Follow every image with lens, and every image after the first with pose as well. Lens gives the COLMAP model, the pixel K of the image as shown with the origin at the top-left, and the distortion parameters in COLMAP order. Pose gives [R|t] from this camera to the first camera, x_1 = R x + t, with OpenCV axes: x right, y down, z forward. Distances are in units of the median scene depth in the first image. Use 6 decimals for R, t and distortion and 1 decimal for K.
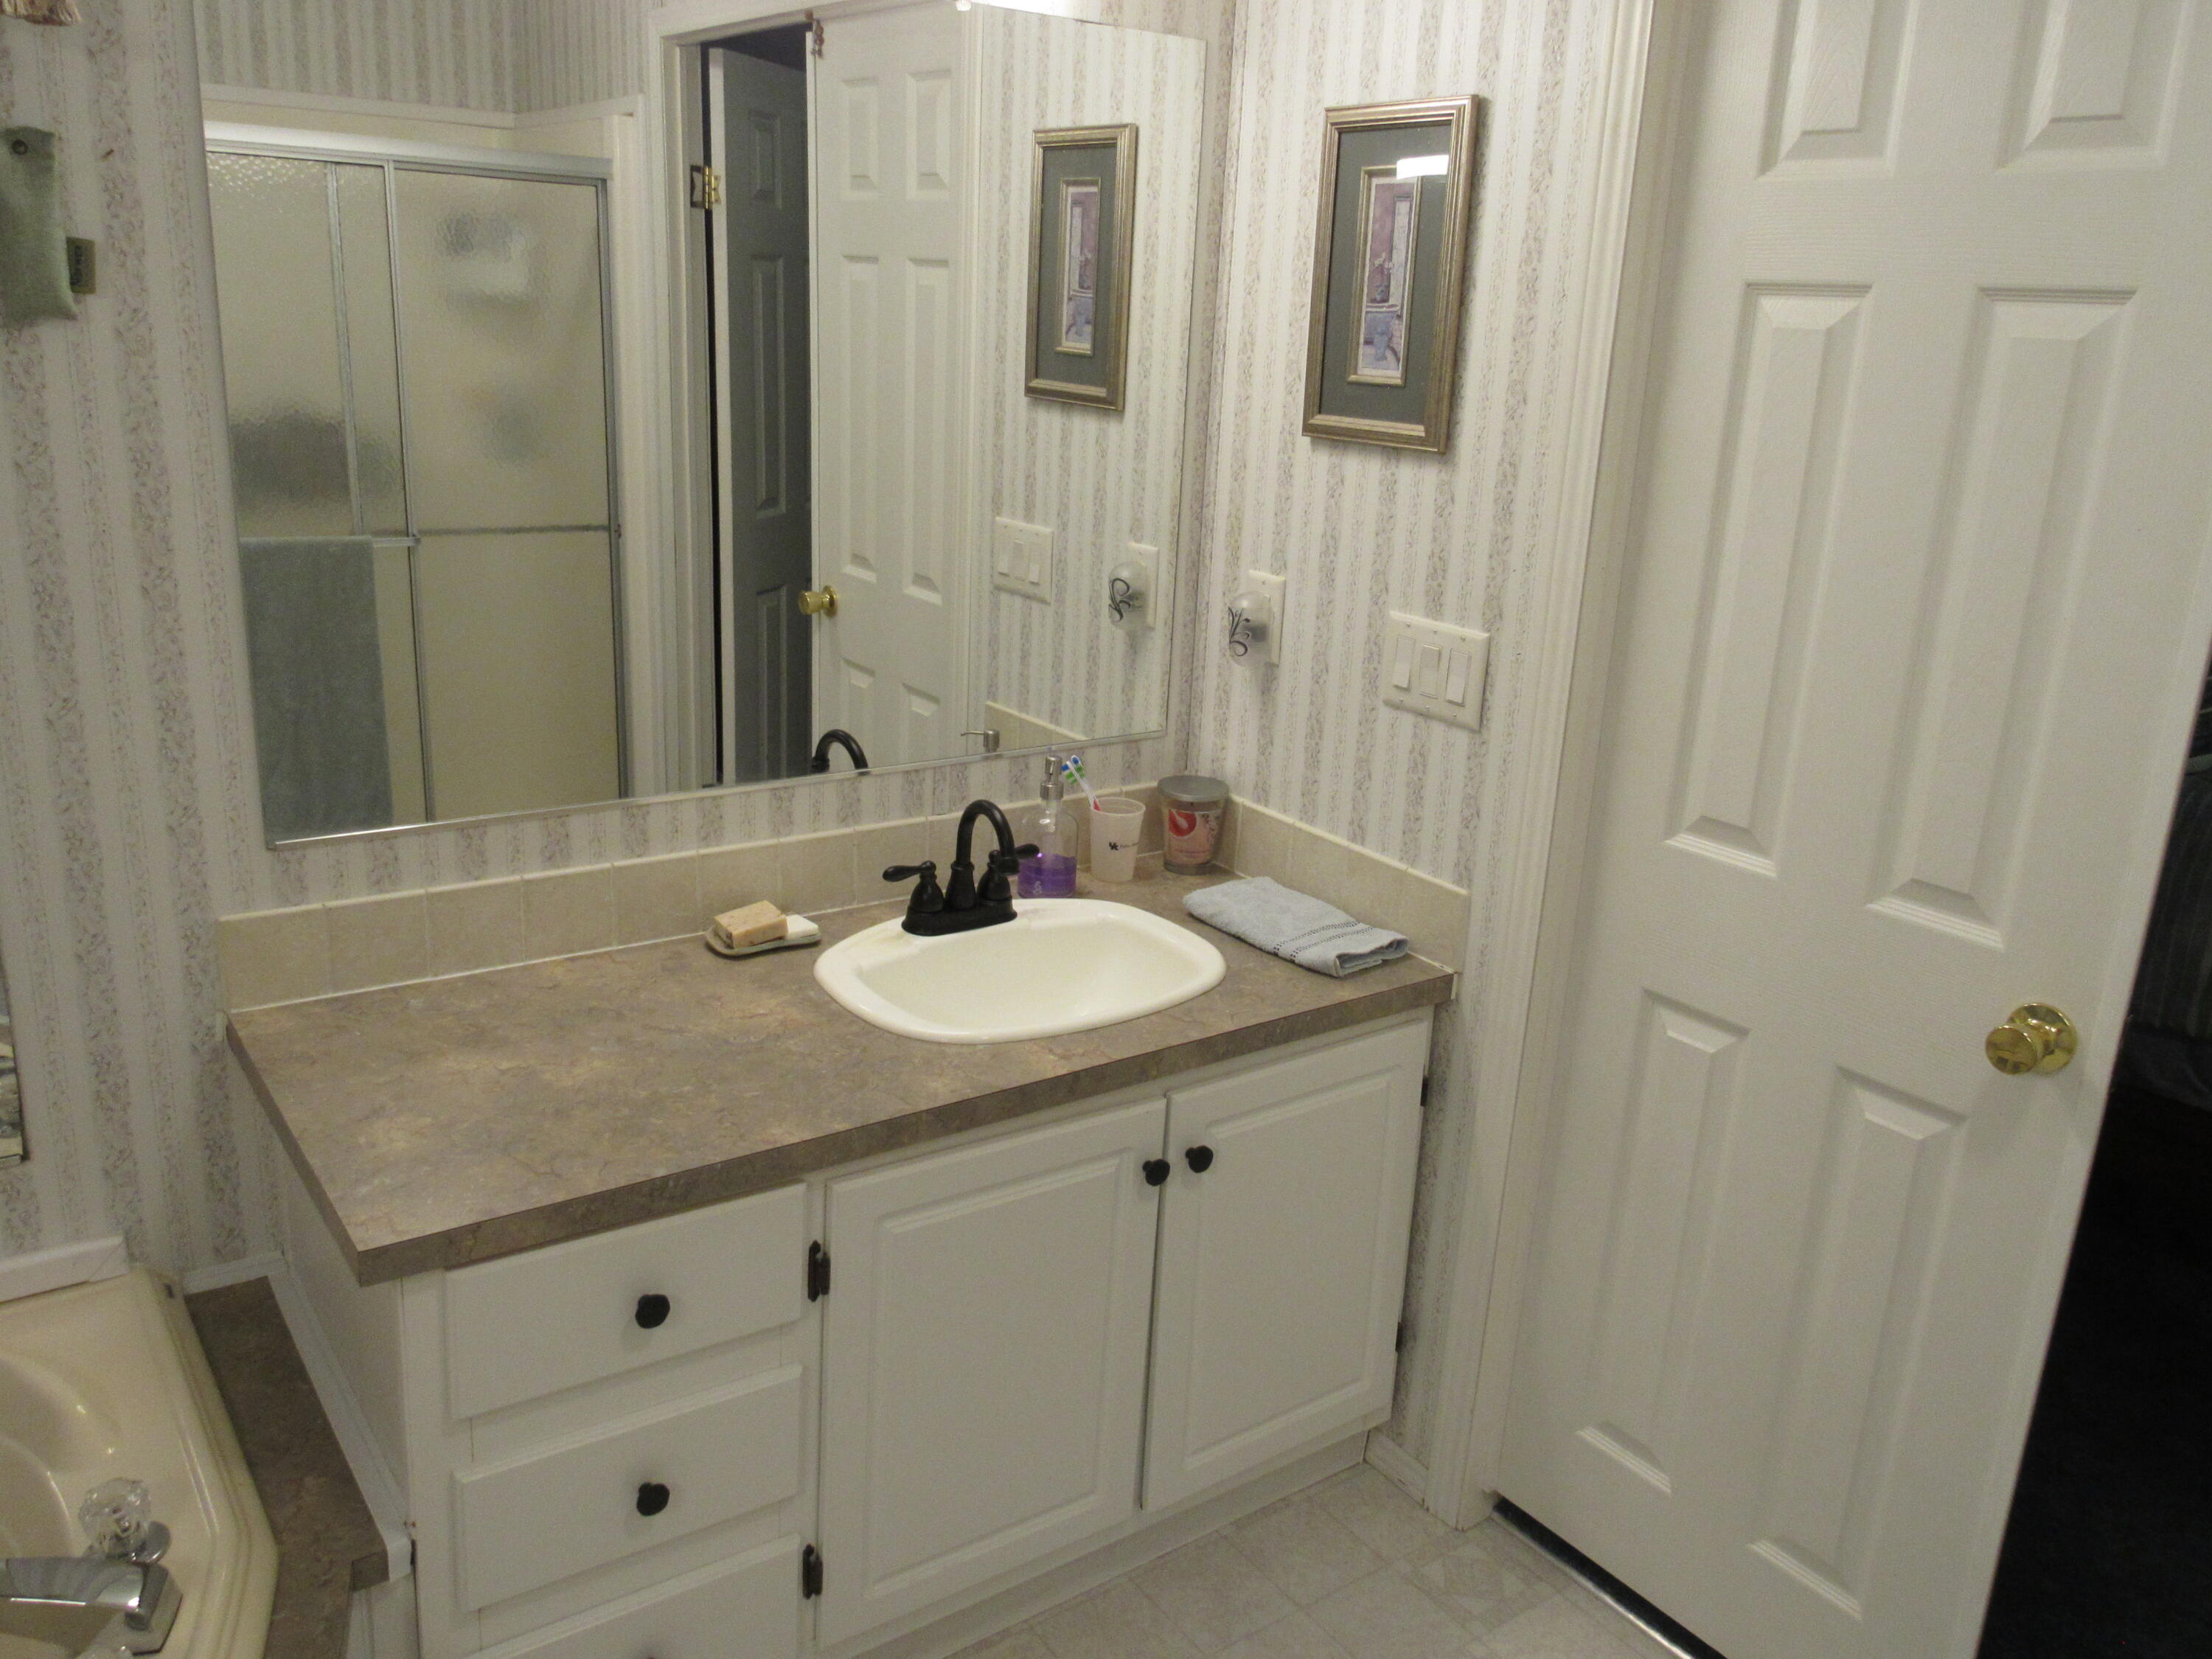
lens RADIAL K [[1734.7, 0, 1106.0], [0, 1734.7, 829.5], [0, 0, 1]] dist [-0.008620, -0.007489]
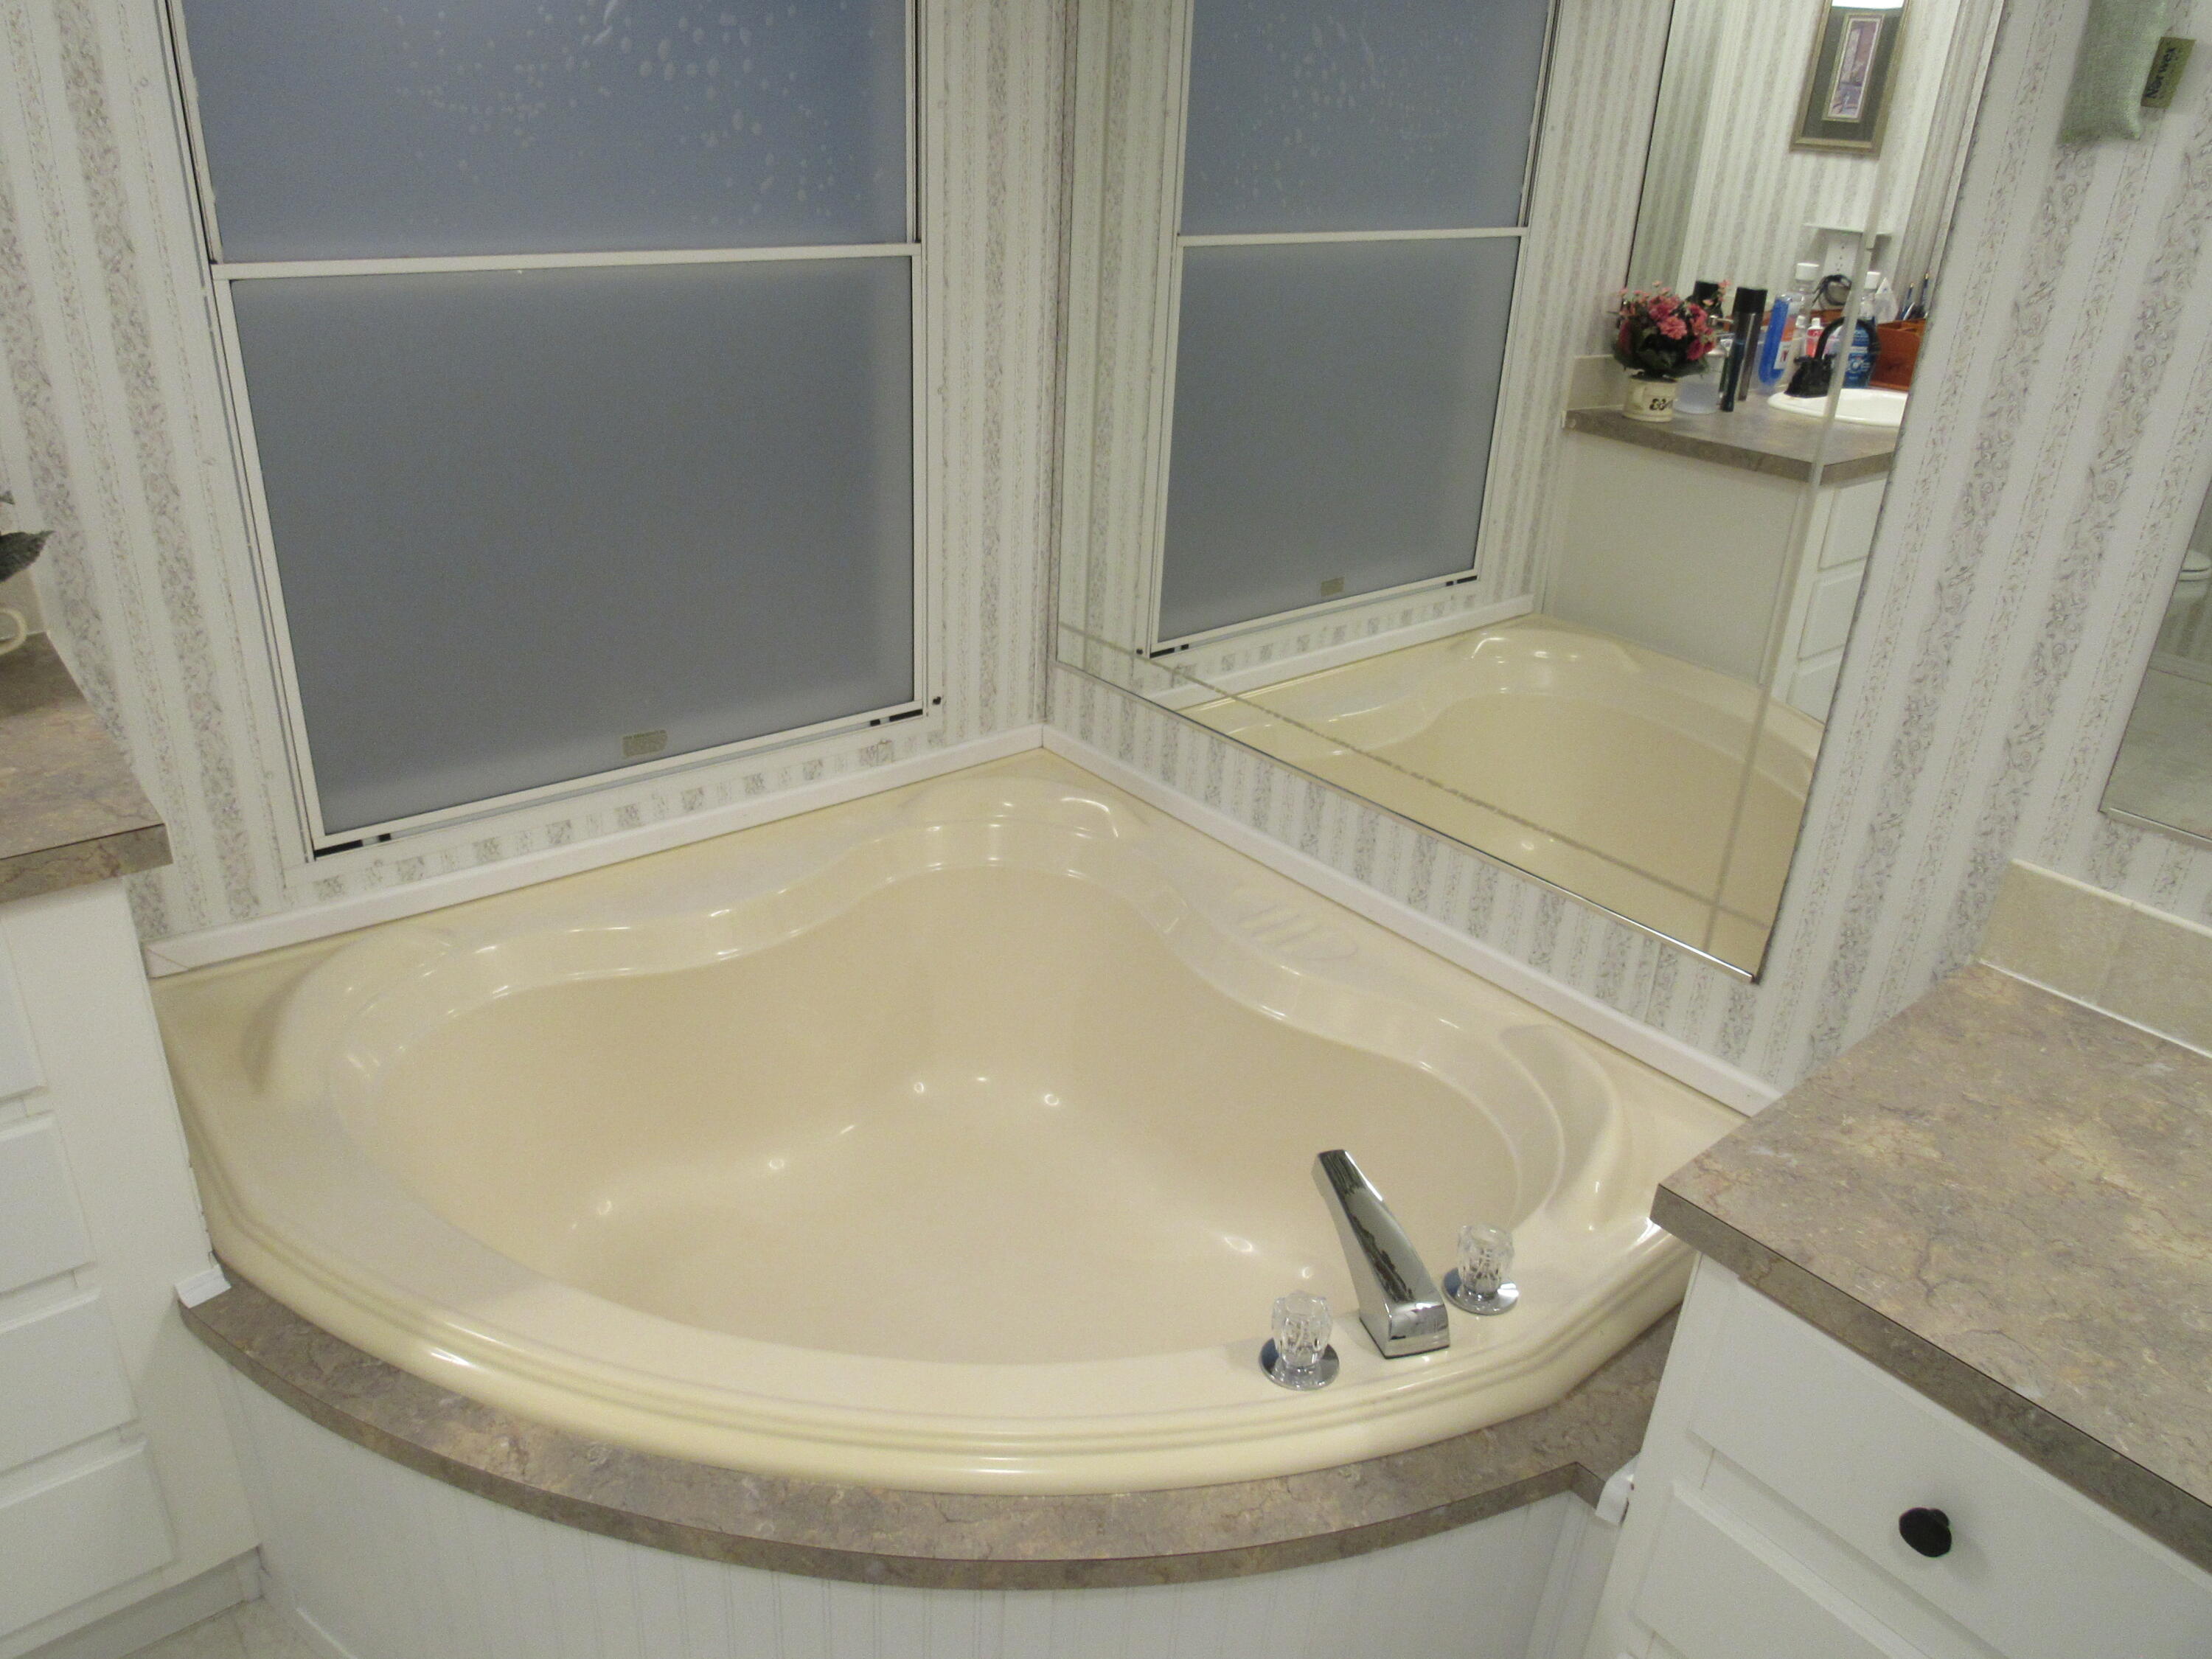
lens RADIAL K [[1620.7, 0, 1106.0], [0, 1620.7, 829.5], [0, 0, 1]] dist [-0.004853, 0.004133]
pose [[0.058947, 0.374386, -0.925397, 0.216054], [-0.327843, 0.882852, 0.336290, -0.088824], [0.942891, 0.283561, 0.174782, 0.436349]]
